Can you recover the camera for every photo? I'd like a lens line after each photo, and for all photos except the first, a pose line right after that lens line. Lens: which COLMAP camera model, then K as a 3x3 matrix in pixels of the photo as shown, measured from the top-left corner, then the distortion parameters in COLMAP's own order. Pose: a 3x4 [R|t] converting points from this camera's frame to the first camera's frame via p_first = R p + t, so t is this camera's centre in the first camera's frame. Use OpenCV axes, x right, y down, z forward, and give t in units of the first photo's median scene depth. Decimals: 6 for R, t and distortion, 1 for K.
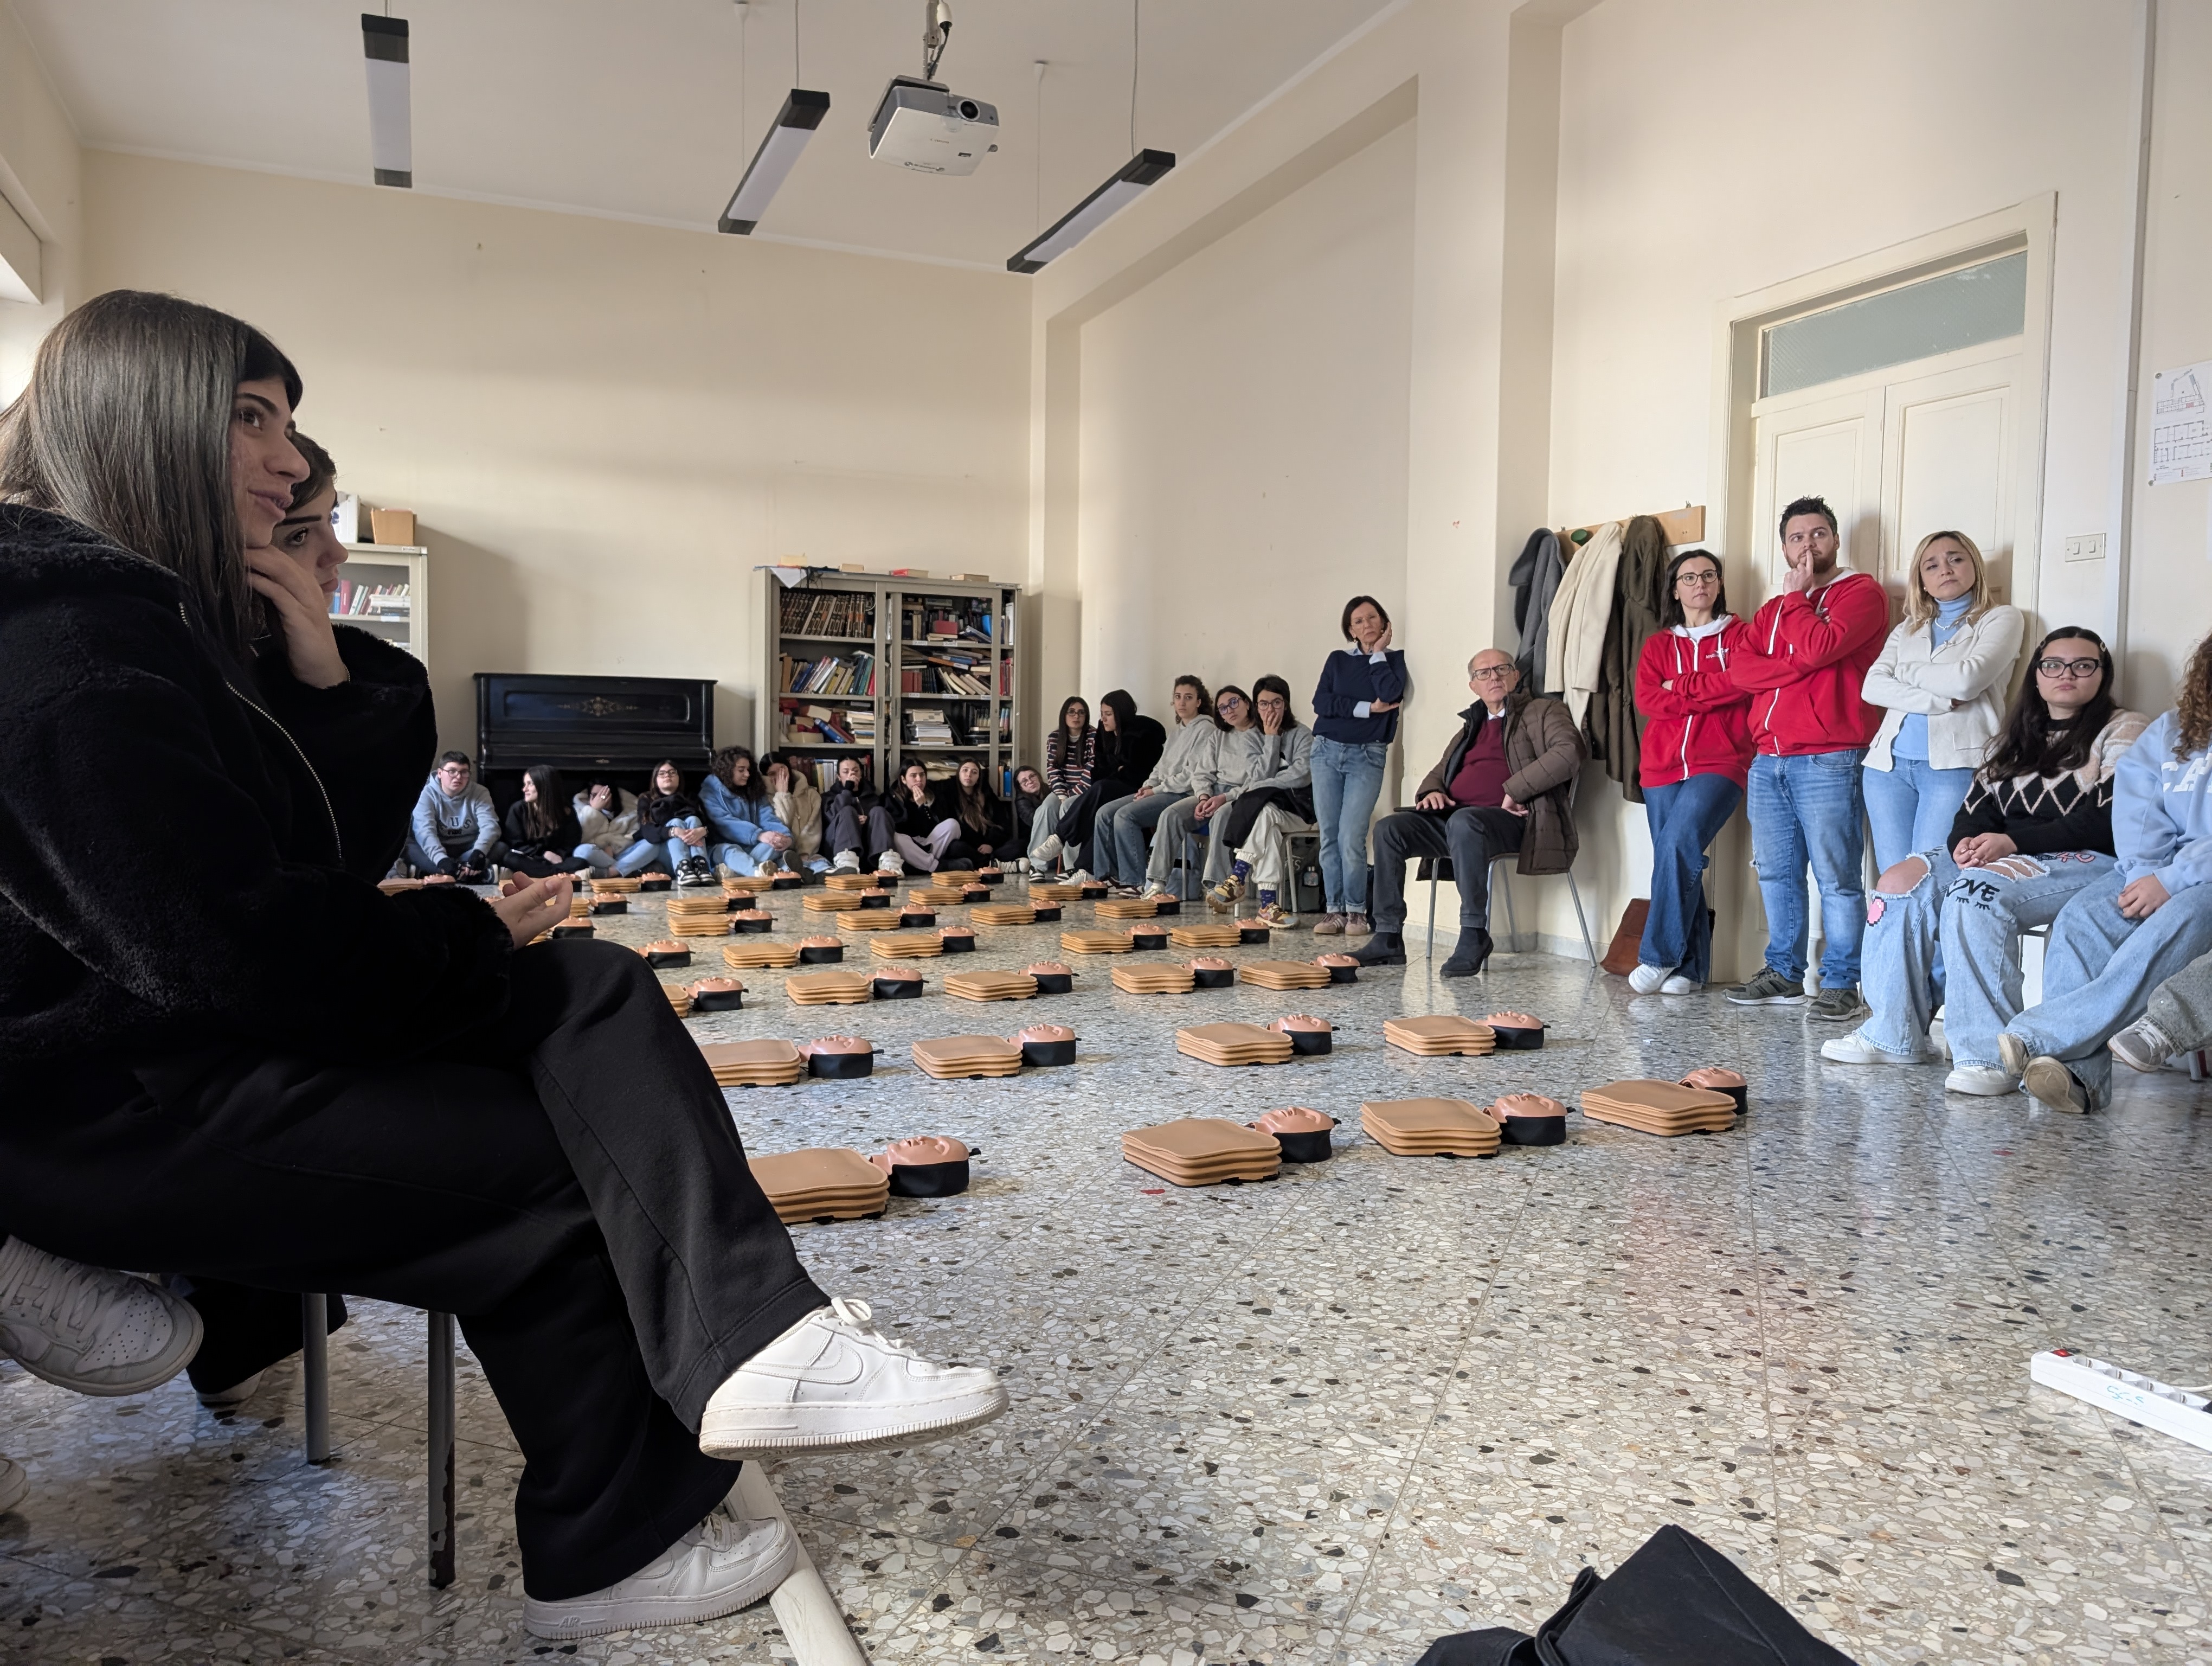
lens RADIAL K [[1576.0, 0, 1091.9], [0, 1576.0, 809.2], [0, 0, 1]] dist [0.026481, -0.028345]
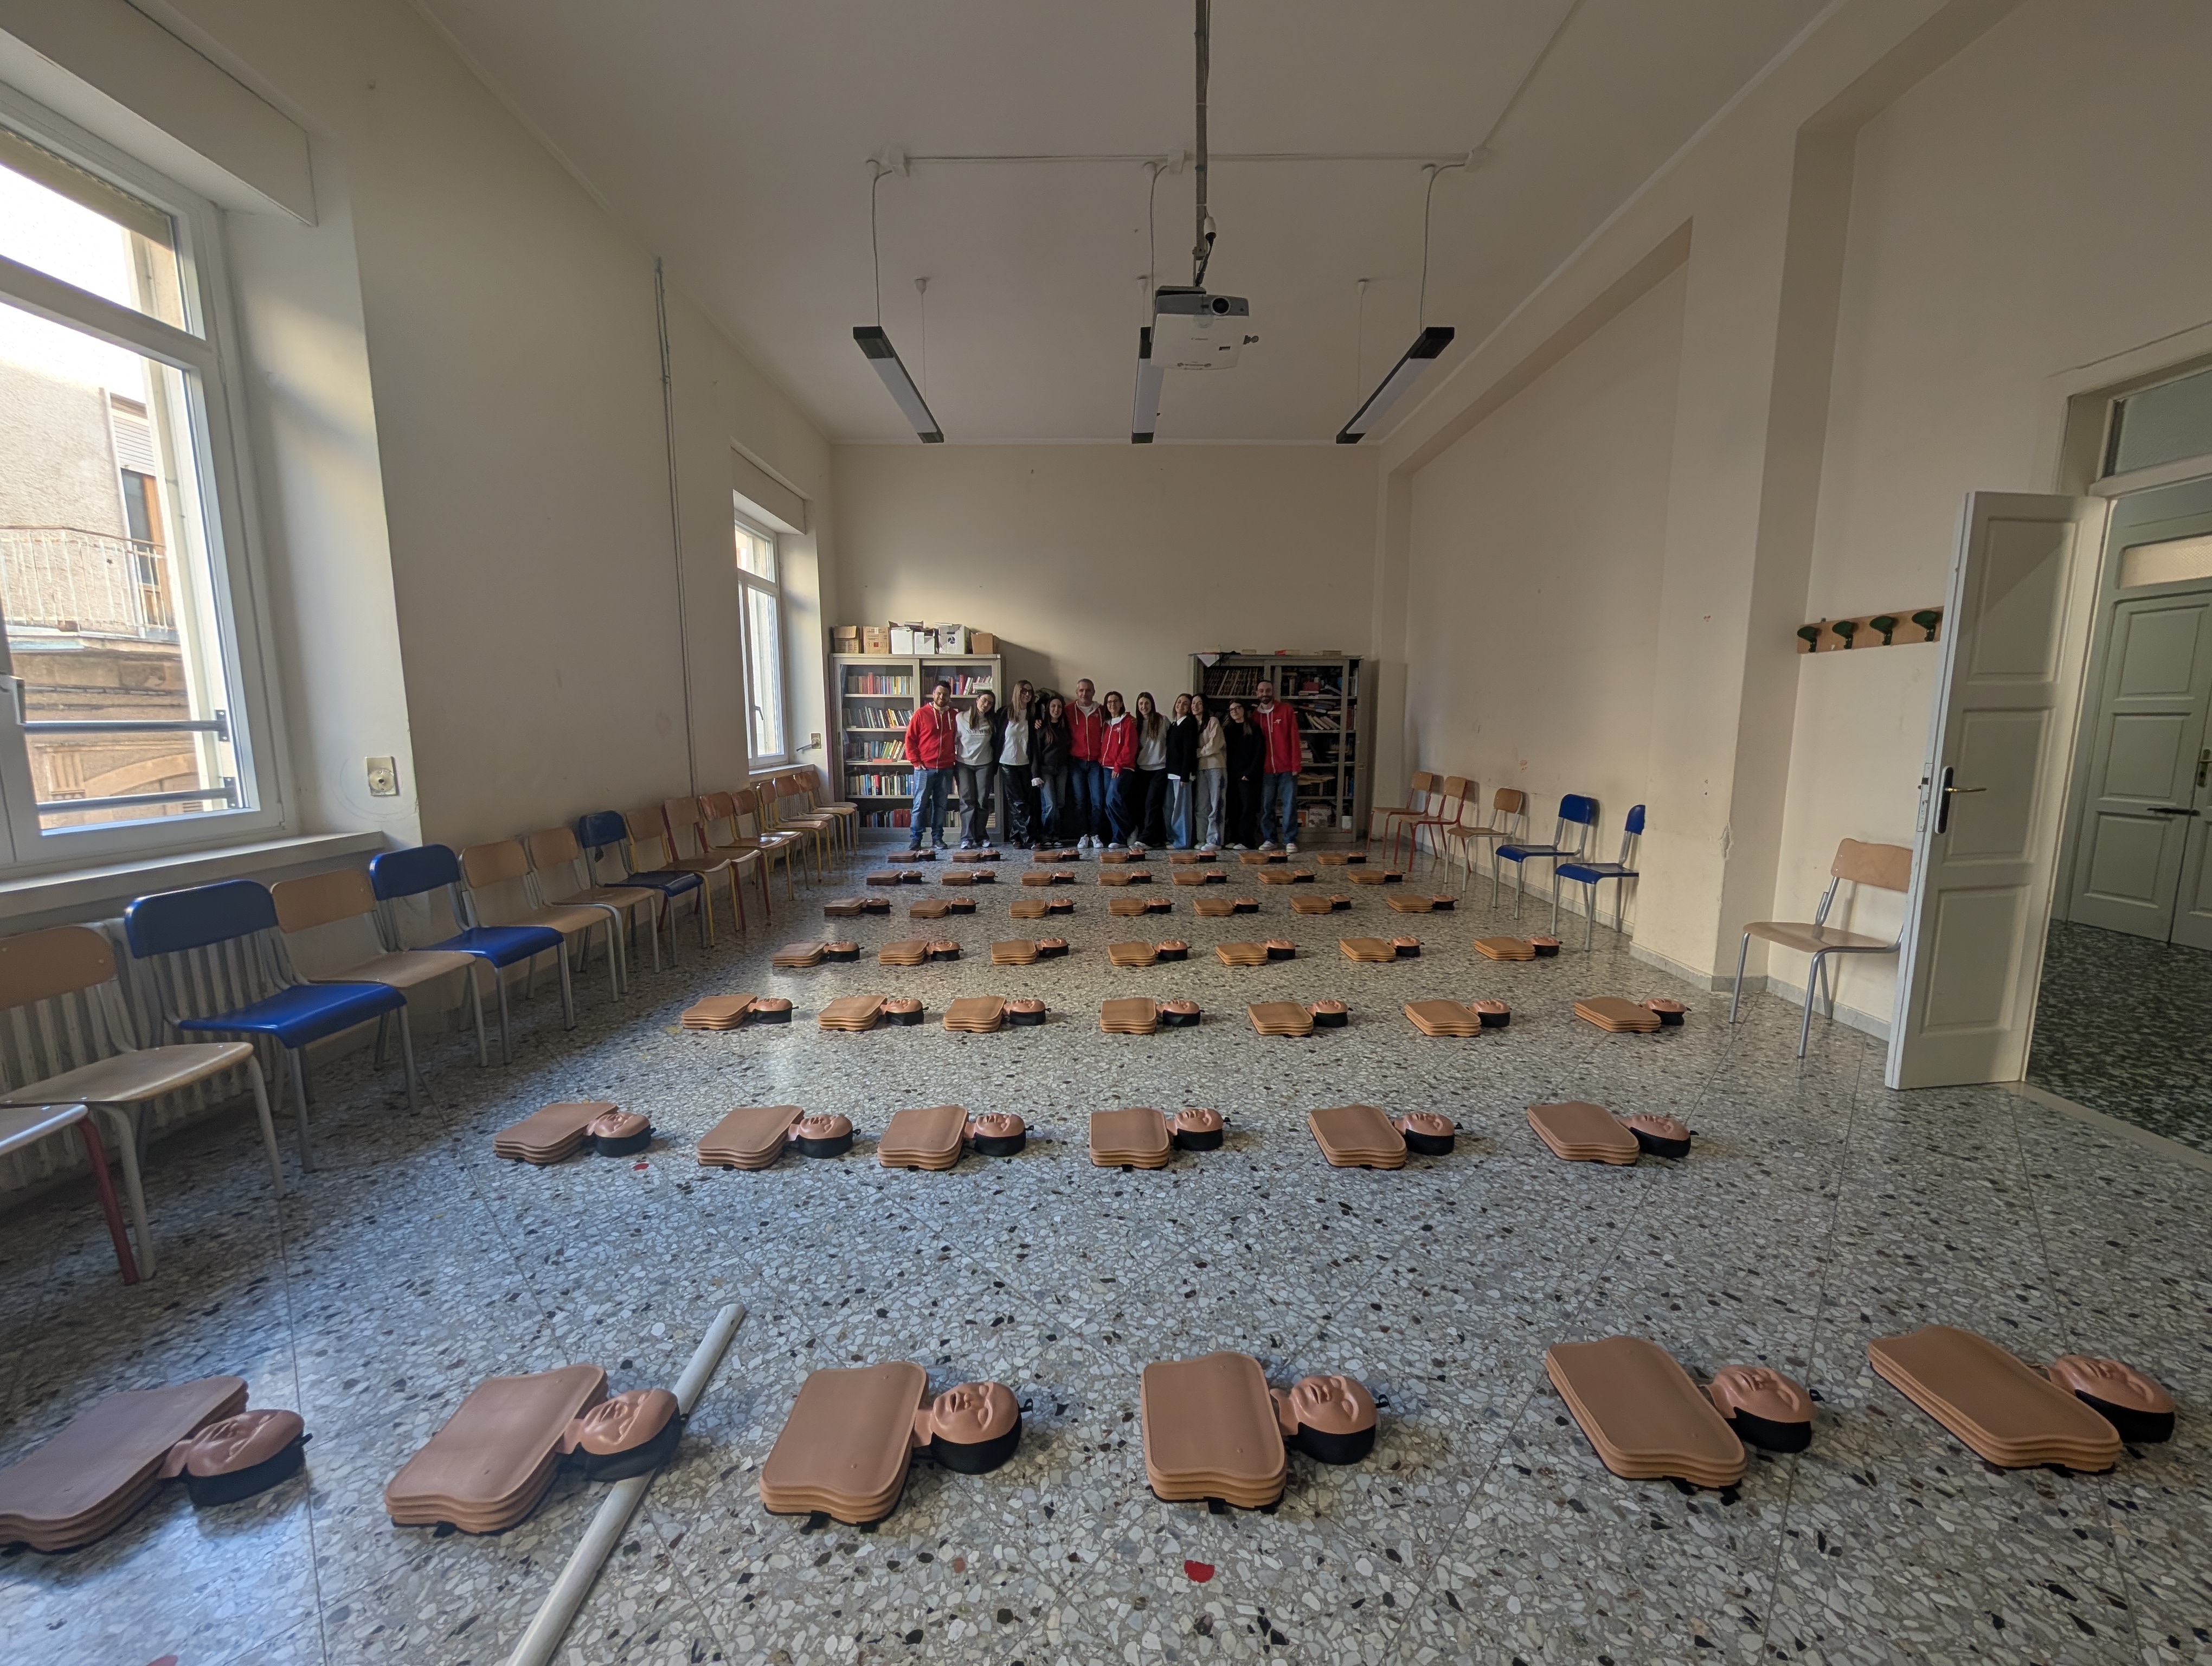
lens RADIAL K [[834.3, 0, 1109.0], [0, 834.3, 829.0], [0, 0, 1]] dist [-0.002674, 0.000361]
pose [[0.924627, 0.037351, -0.379037, 0.177922], [-0.003264, 0.995921, 0.090176, -0.226356], [0.380859, -0.082142, 0.920977, 0.735610]]
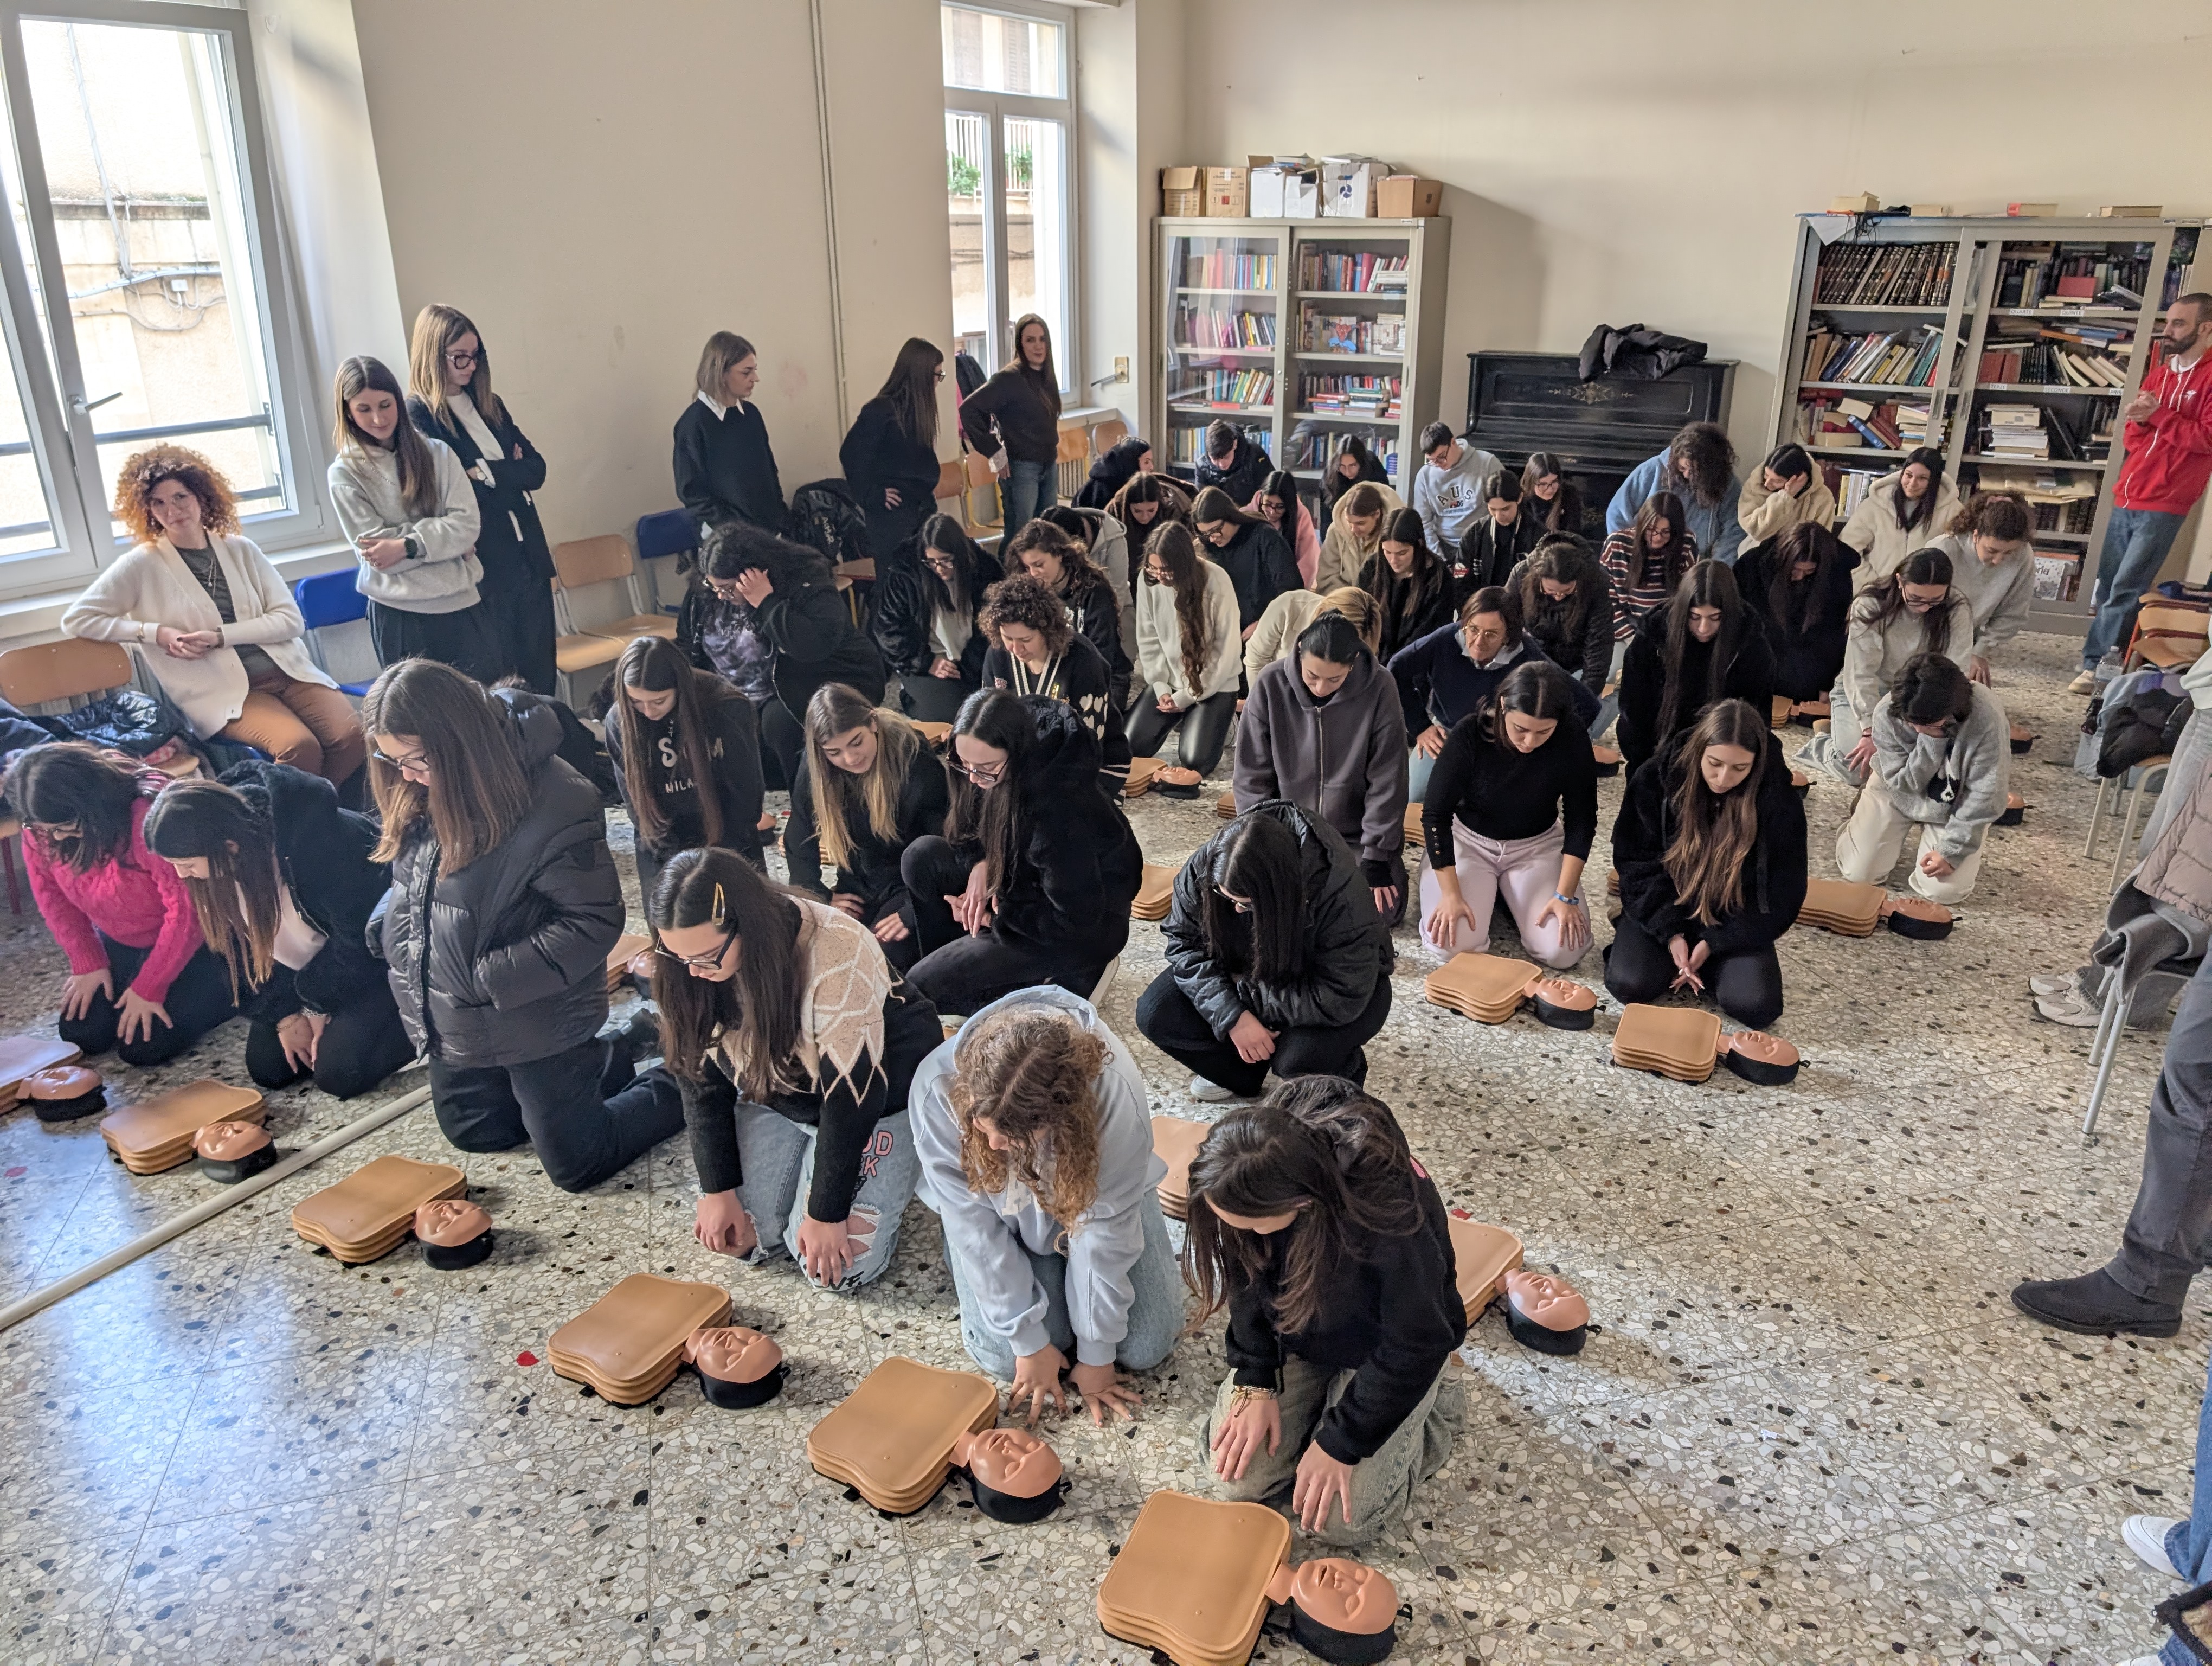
lens RADIAL K [[1582.8, 0, 1147.4], [0, 1582.8, 831.5], [0, 0, 1]] dist [0.025167, -0.023128]
pose [[0.605798, 0.274111, -0.746908, 1.165918], [-0.023399, 0.944509, 0.327651, -0.500289], [0.795274, -0.181014, 0.578596, 0.980131]]
